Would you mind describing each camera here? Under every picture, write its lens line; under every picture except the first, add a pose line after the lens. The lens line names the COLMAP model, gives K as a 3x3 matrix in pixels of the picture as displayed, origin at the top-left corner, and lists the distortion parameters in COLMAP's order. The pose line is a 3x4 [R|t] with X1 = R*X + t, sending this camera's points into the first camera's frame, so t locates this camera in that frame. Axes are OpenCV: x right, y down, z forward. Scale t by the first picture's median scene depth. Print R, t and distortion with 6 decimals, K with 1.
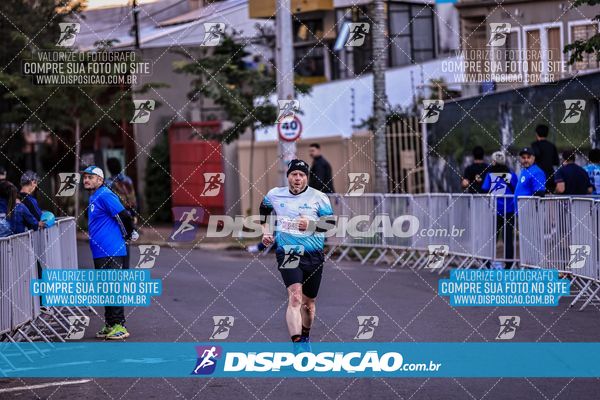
lens RADIAL K [[2237.1, 0, 300.5], [0, 2237.1, 242.6], [0, 0, 1]] dist [0.703526, 0.647148]
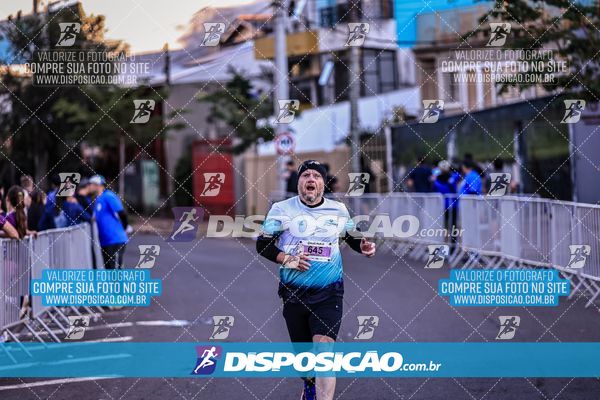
lens RADIAL K [[2200.1, 0, 300.0], [0, 2200.1, 200.0], [0, 0, 1]] dist [0.305470, 3.823995]
pose [[0.999947, -0.002123, -0.010040, 0.016491], [0.001874, 0.999692, -0.024763, 0.012960], [0.010089, 0.024743, 0.999643, -0.271195]]
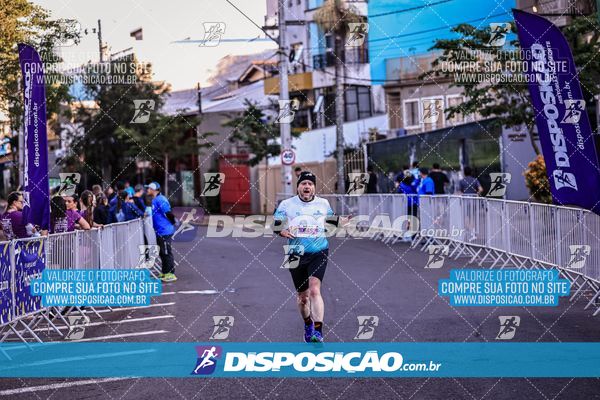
lens RADIAL K [[1804.3, 0, 300.0], [0, 1804.3, 200.0], [0, 0, 1]] dist [0.057504, 0.498705]
pose [[0.999894, -0.010771, -0.009750, 0.017590], [0.010533, 0.999652, -0.024201, 0.015777], [0.010008, 0.024096, 0.999660, -0.391586]]
